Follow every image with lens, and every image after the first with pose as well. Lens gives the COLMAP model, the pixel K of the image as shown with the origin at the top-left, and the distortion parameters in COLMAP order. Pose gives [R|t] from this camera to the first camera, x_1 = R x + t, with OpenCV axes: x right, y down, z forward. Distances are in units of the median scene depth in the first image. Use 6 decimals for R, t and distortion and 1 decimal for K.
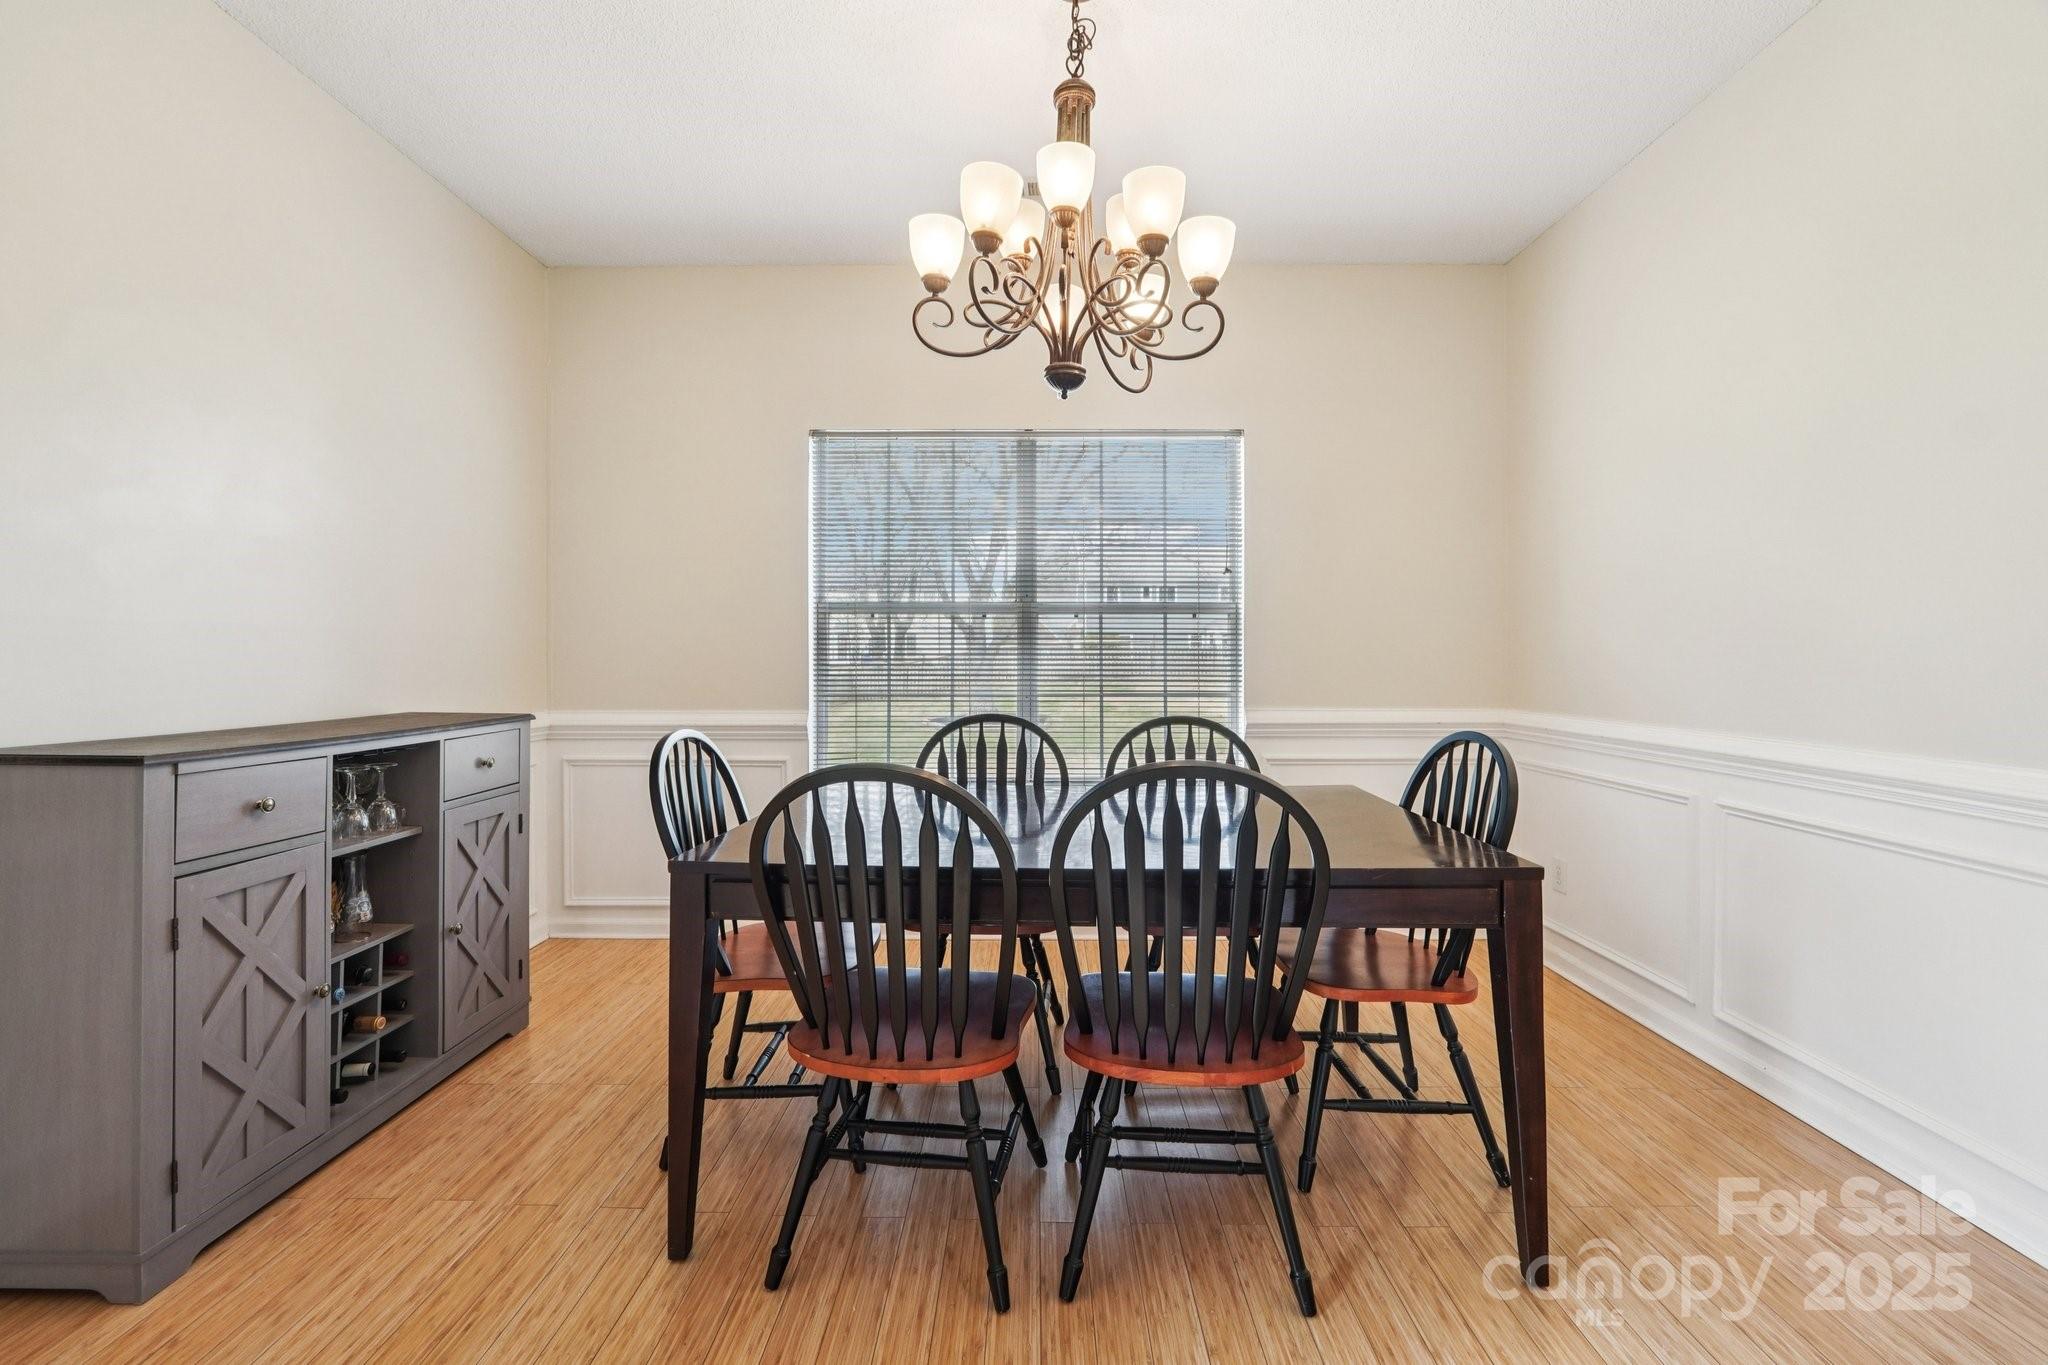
lens RADIAL K [[862.9, 0, 1019.1], [0, 862.9, 668.9], [0, 0, 1]] dist [-0.013588, 0.004255]
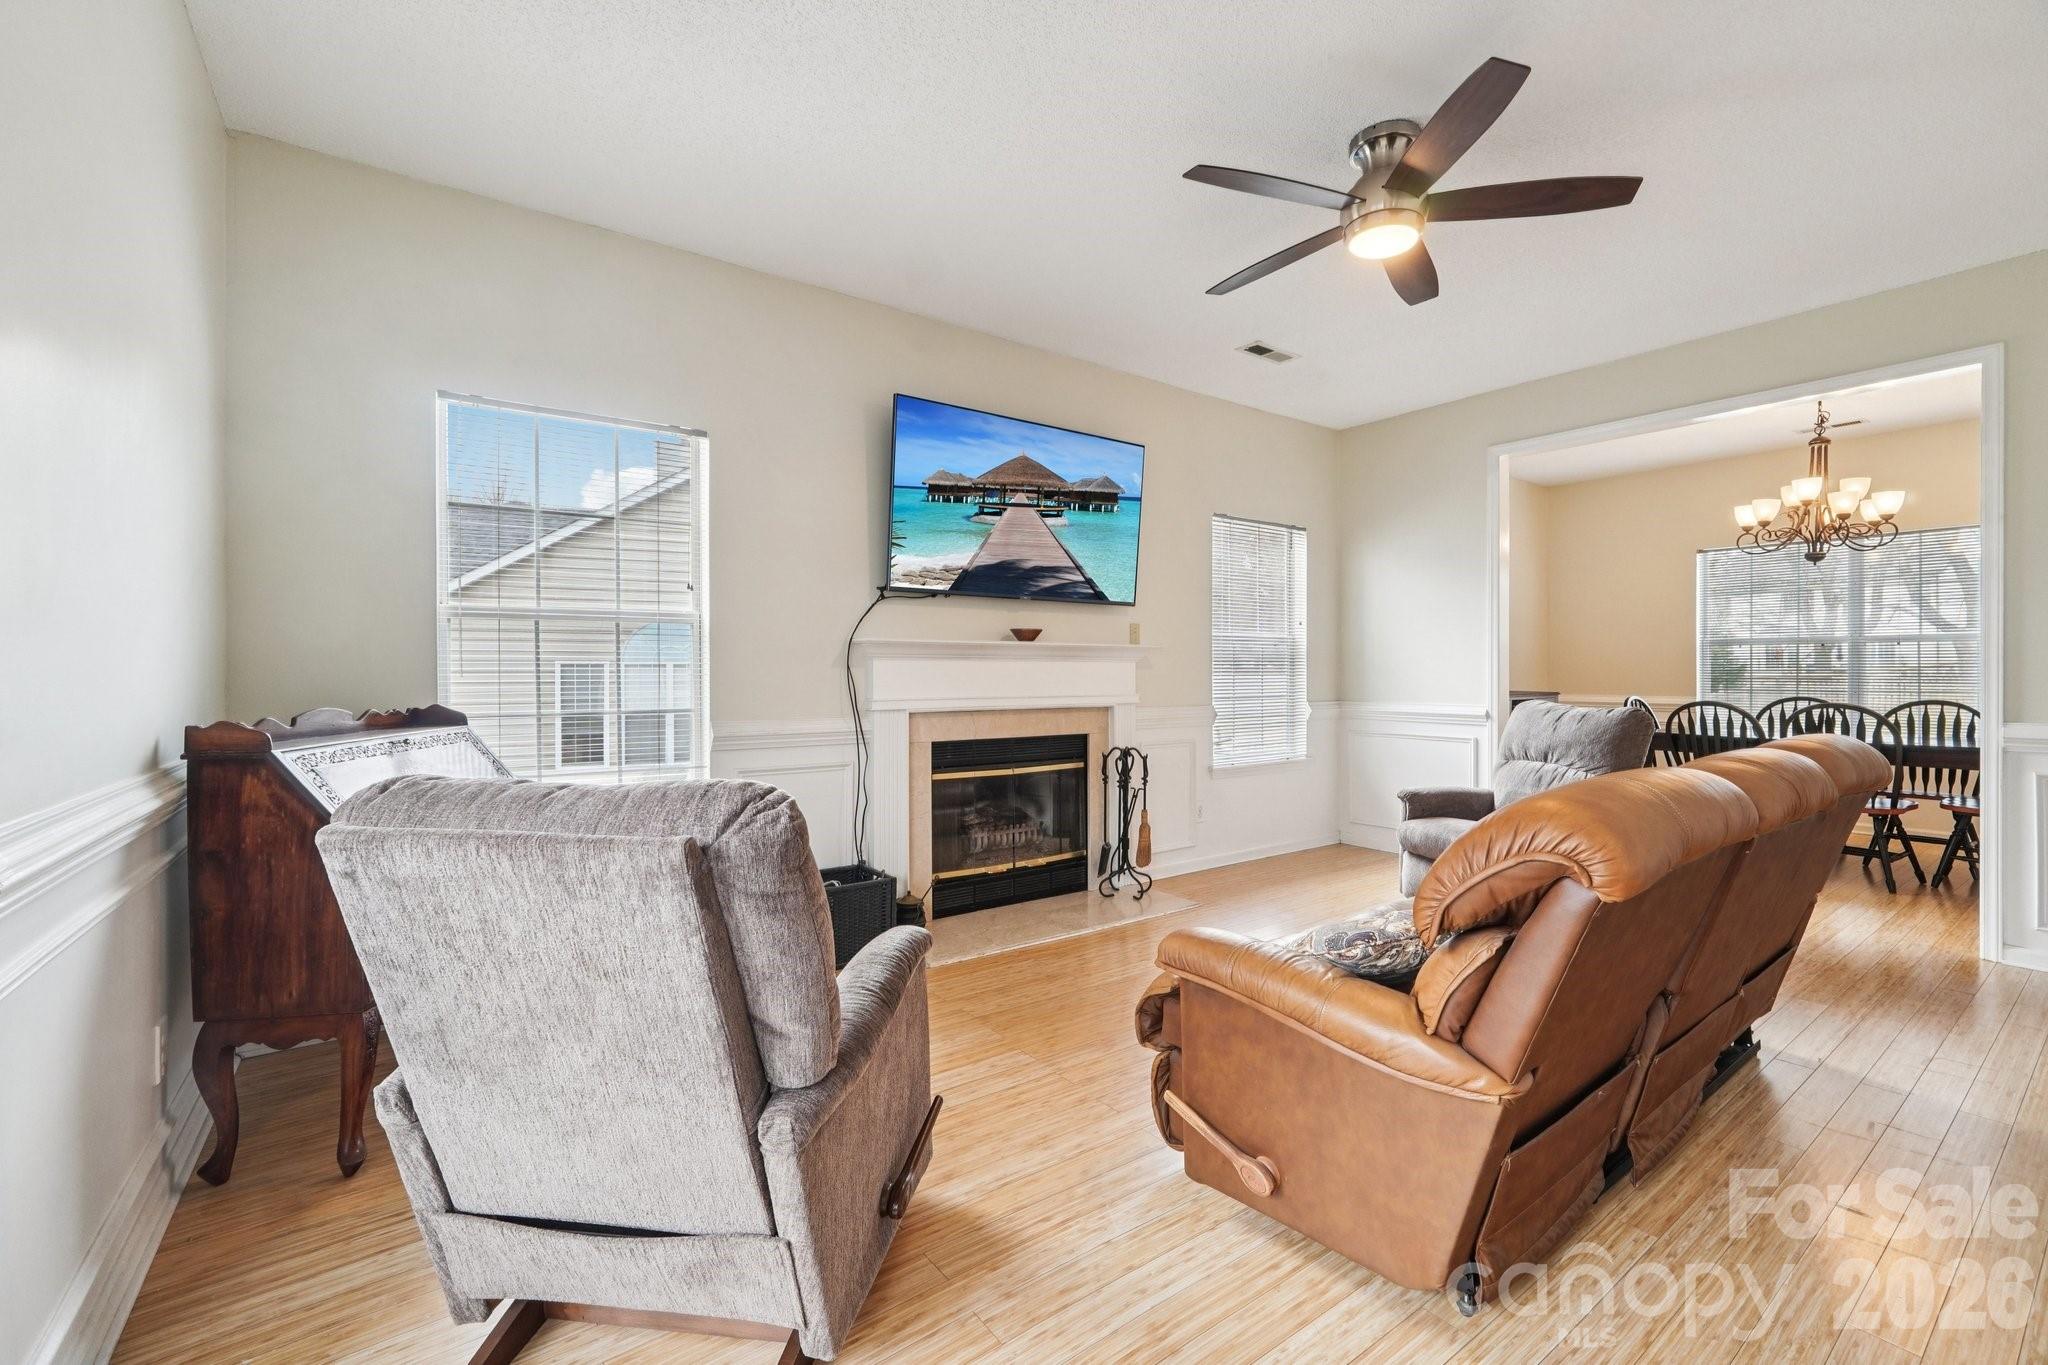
lens RADIAL K [[862.9, 0, 1020.3], [0, 862.9, 679.5], [0, 0, 1]] dist [-0.013588, 0.004255]
pose [[0.599748, 0.000616, -0.800189, 0.770795], [-0.000468, 1.000000, 0.000419, 0.017684], [0.800189, 0.000123, 0.599748, -2.727456]]
